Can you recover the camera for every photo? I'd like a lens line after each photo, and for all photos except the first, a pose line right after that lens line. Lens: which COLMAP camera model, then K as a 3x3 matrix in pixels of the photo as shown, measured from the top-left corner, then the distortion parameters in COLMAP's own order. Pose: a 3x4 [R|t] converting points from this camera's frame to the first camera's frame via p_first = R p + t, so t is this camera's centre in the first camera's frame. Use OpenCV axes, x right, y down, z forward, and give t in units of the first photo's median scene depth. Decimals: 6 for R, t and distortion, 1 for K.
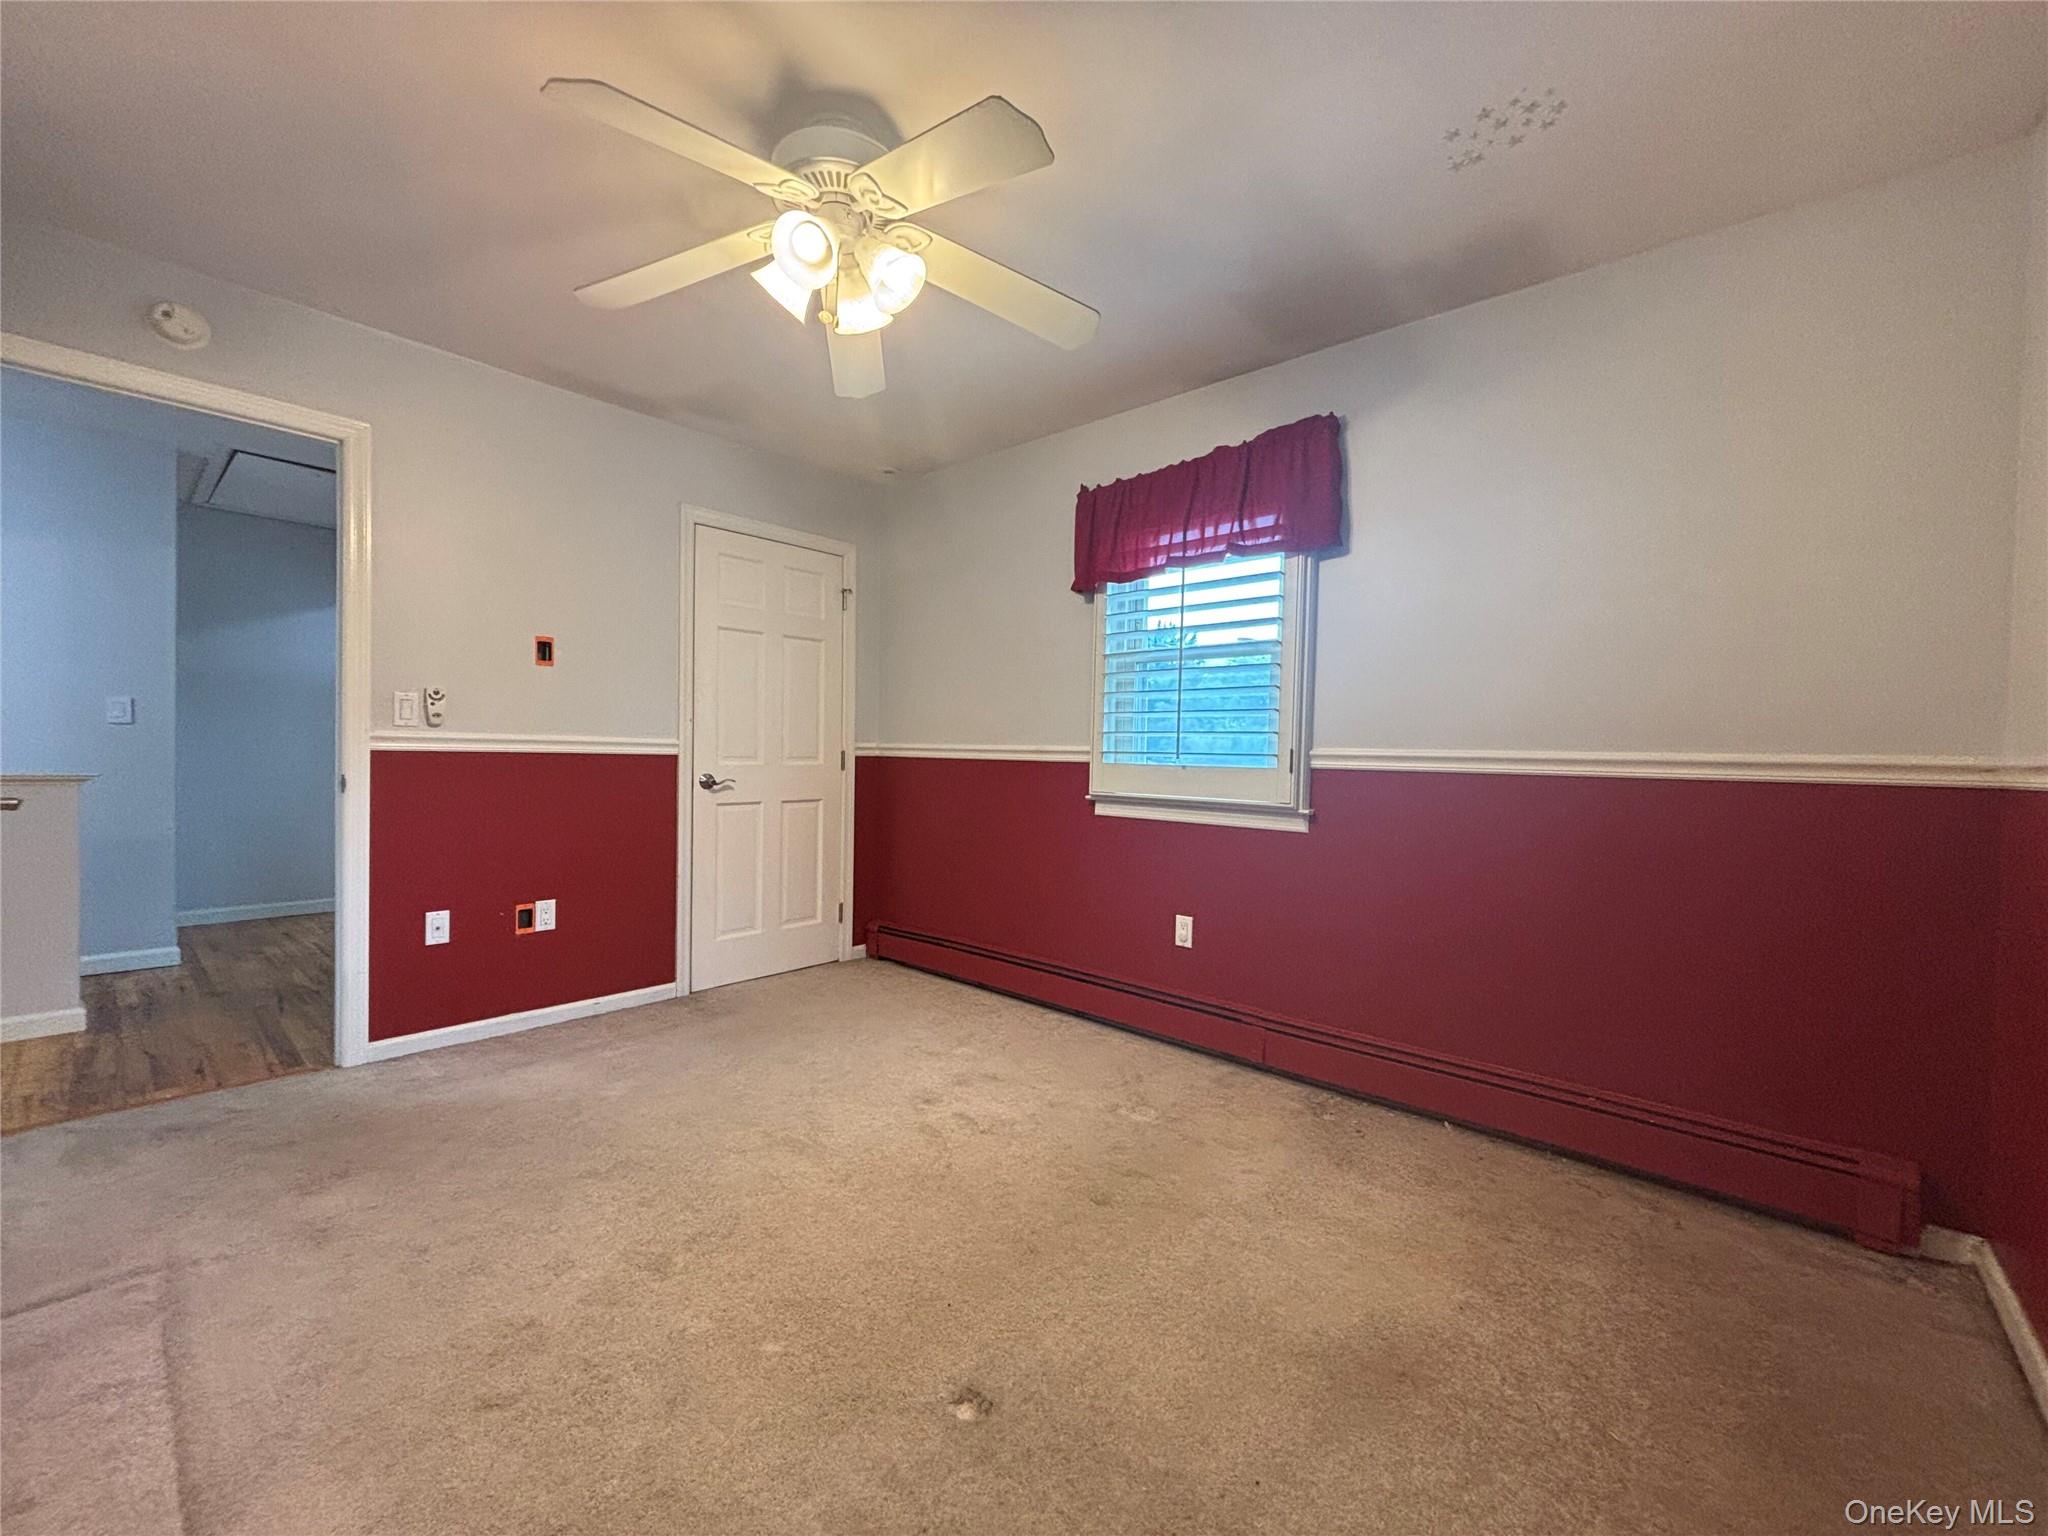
lens RADIAL K [[825.3, 0, 1059.3], [0, 825.3, 777.1], [0, 0, 1]] dist [-0.001759, -0.000061]
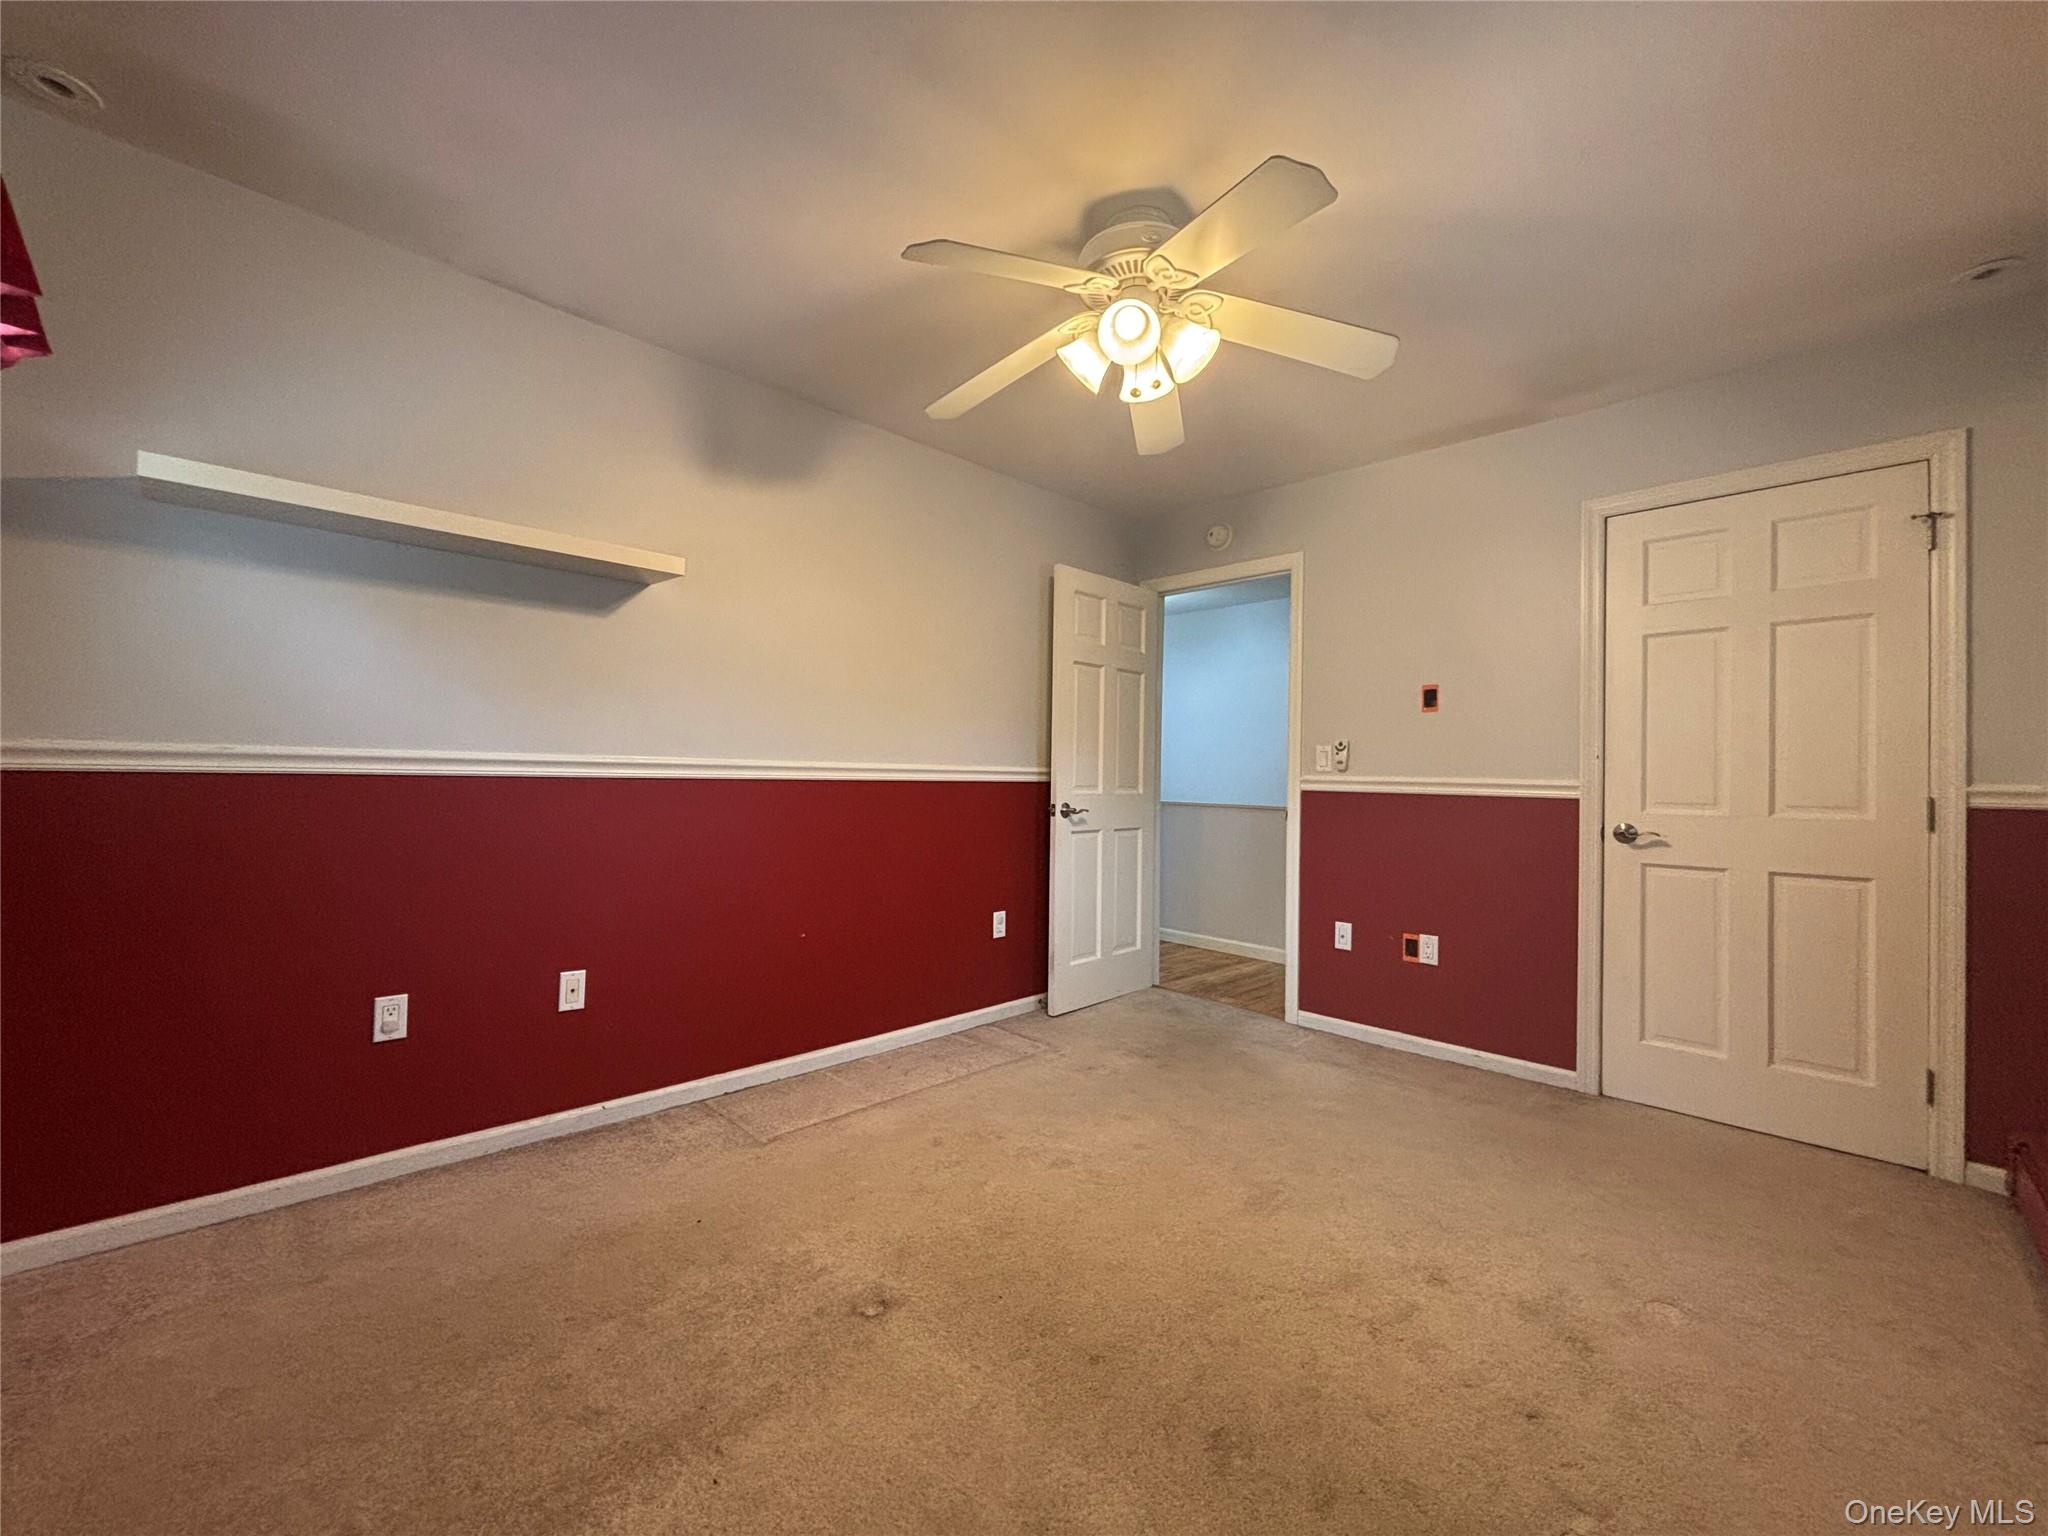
lens RADIAL K [[849.7, 0, 1019.5], [0, 849.7, 783.0], [0, 0, 1]] dist [0.001185, 0.000155]
pose [[-0.099324, -0.018651, -0.994880, 0.513765], [-0.053315, 0.998488, -0.013396, -0.001380], [0.993626, 0.051712, -0.100168, 0.591300]]
